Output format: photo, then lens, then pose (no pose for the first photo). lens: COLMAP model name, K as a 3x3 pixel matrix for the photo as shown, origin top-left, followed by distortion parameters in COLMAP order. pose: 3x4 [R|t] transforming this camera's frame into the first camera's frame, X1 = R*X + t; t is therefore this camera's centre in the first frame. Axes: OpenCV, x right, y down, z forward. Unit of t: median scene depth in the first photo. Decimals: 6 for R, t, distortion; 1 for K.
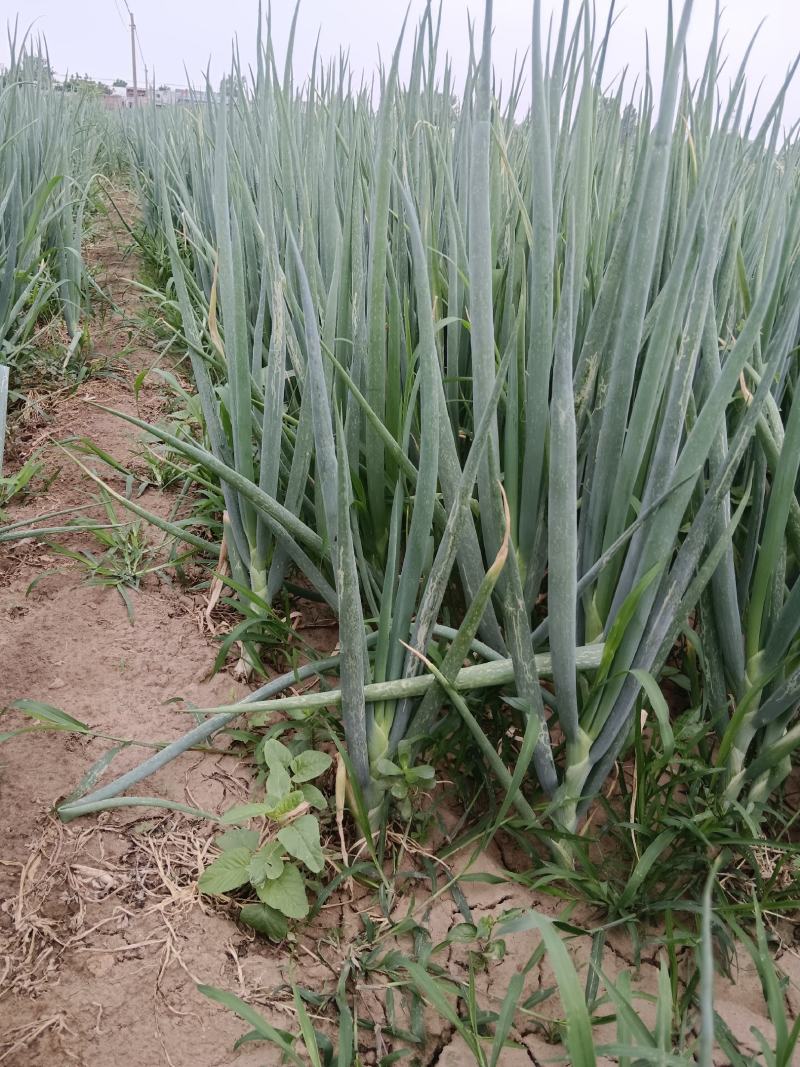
lens RADIAL K [[810.1, 0, 413.9], [0, 810.1, 529.1], [0, 0, 1]] dist [0.074195, -0.152734]
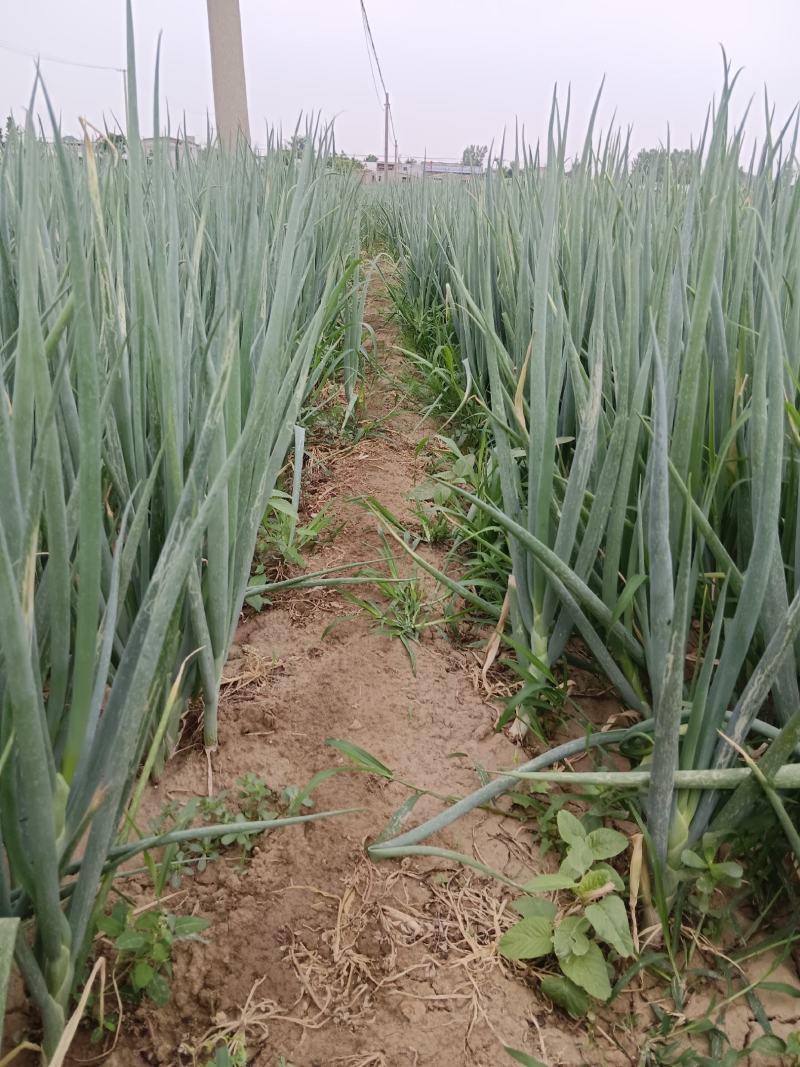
lens RADIAL K [[810.1, 0, 413.9], [0, 810.1, 529.1], [0, 0, 1]] dist [0.074195, -0.152734]
pose [[0.964925, 0.057083, -0.256245, -0.121943], [-0.073807, 0.995692, -0.056123, -0.019029], [0.251937, 0.073068, 0.964981, -0.050164]]
